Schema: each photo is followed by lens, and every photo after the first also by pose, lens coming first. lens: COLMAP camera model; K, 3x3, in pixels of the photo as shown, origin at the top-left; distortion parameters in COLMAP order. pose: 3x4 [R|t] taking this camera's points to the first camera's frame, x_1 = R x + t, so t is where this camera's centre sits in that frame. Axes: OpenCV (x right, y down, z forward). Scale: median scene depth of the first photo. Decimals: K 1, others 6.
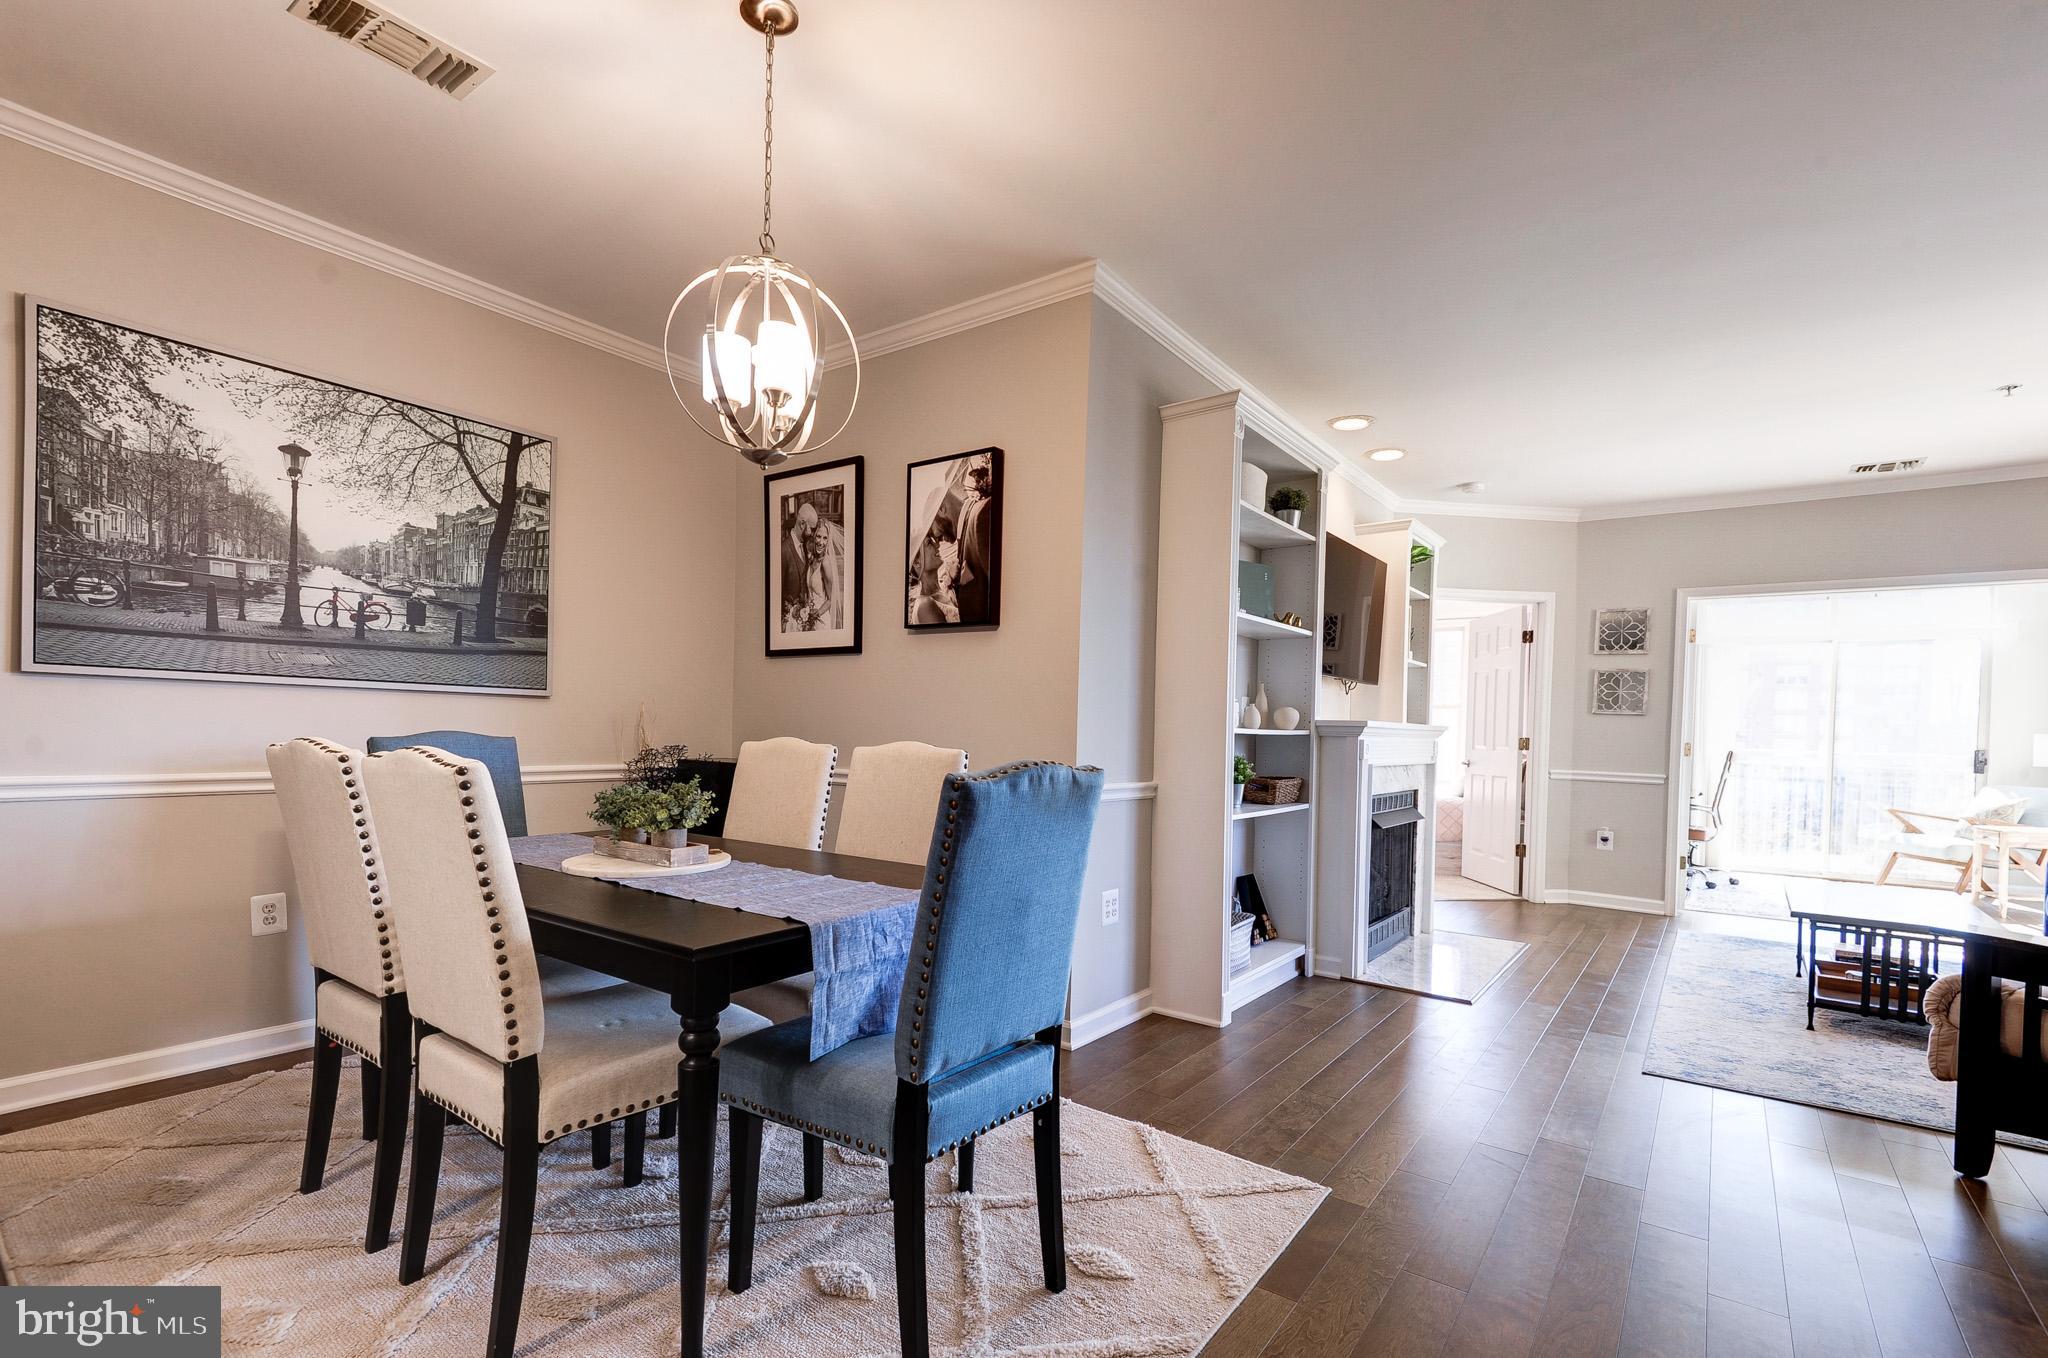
lens RADIAL K [[939.9, 0, 1022.0], [0, 939.9, 743.2], [0, 0, 1]] dist [0.000415, -0.000443]
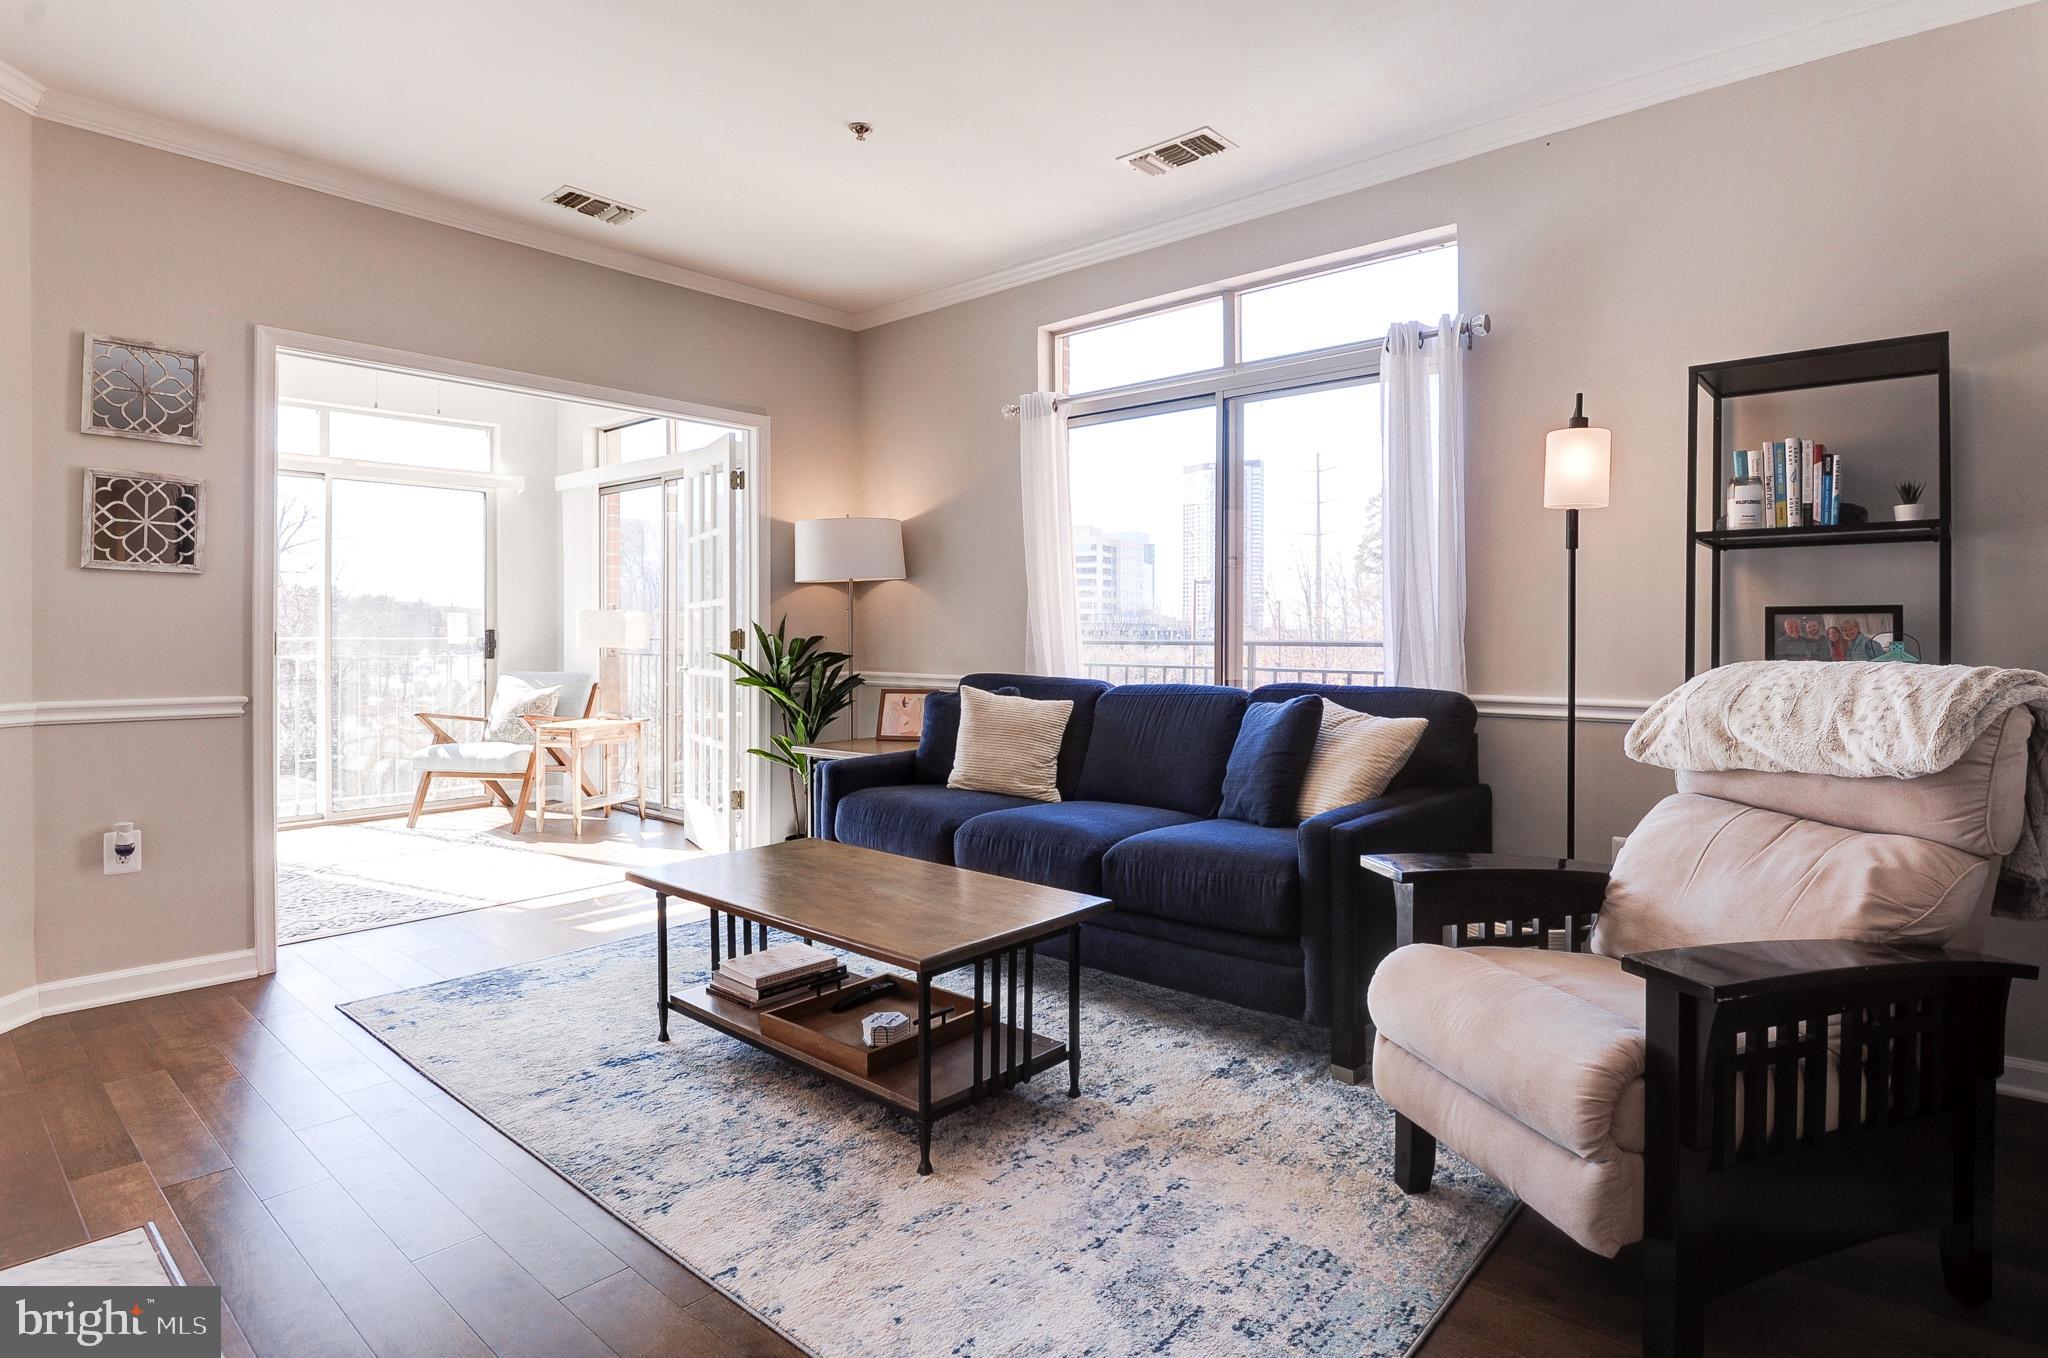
lens RADIAL K [[1085.6, 0, 1074.1], [0, 1085.6, 627.1], [0, 0, 1]] dist [-0.019435, -0.002366]
pose [[0.067414, -0.023437, 0.997450, 0.273540], [0.018199, 0.999587, 0.022257, -0.013463], [-0.997559, 0.016652, 0.067812, 0.962017]]
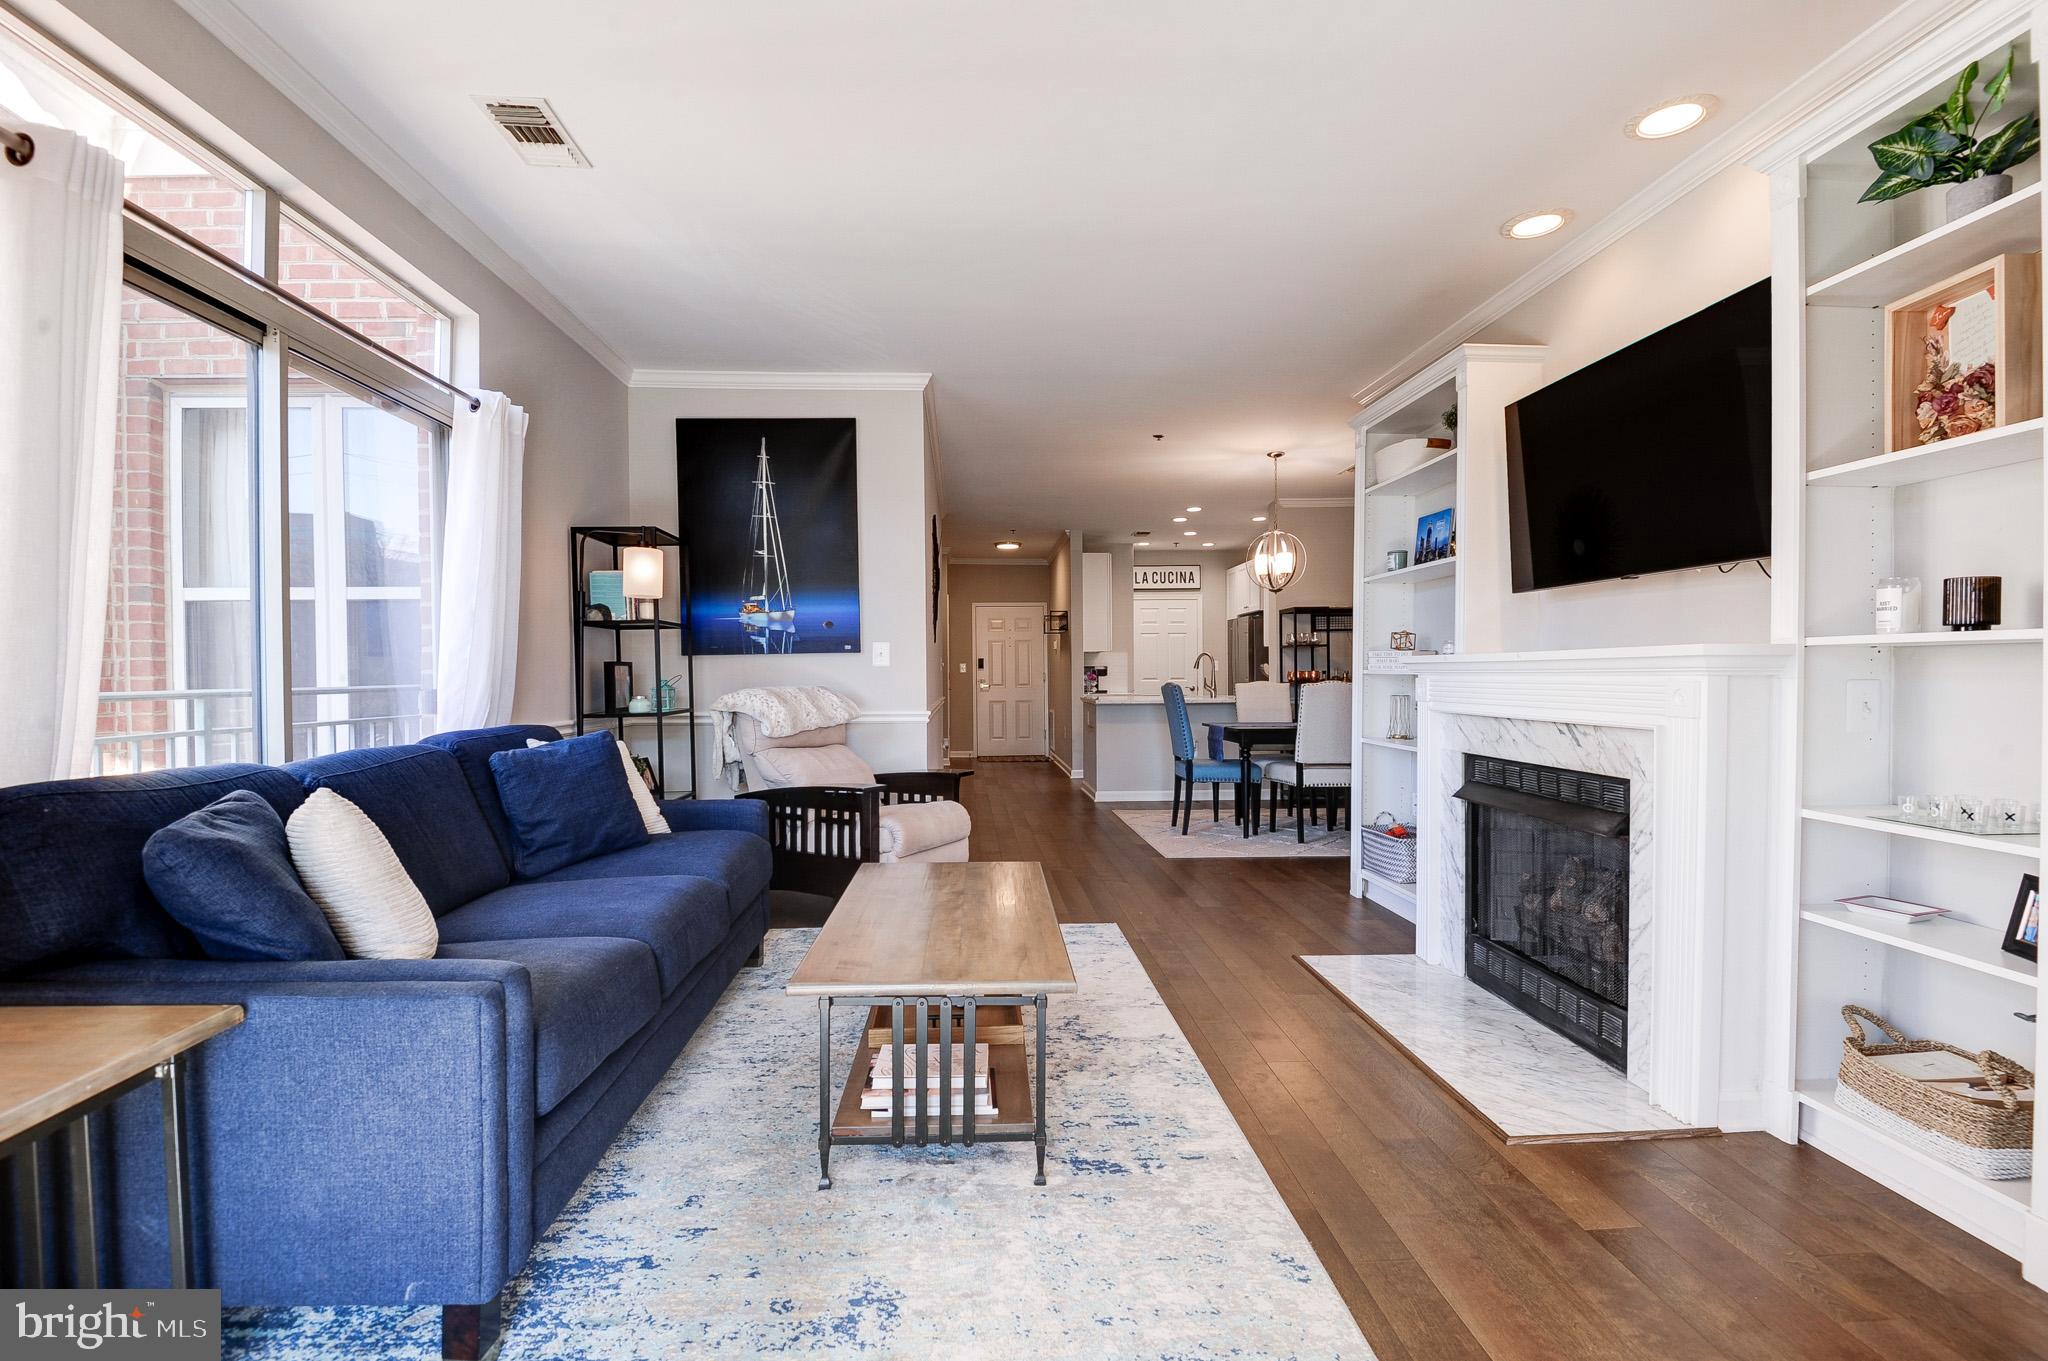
lens RADIAL K [[930.1, 0, 1019.5], [0, 930.1, 685.0], [0, 0, 1]] dist [0.002087, -0.014881]
pose [[-0.765527, -0.015483, -0.643217, 1.532327], [-0.027563, 0.999582, 0.008744, 0.005281], [0.642813, 0.024423, -0.765634, 1.813466]]
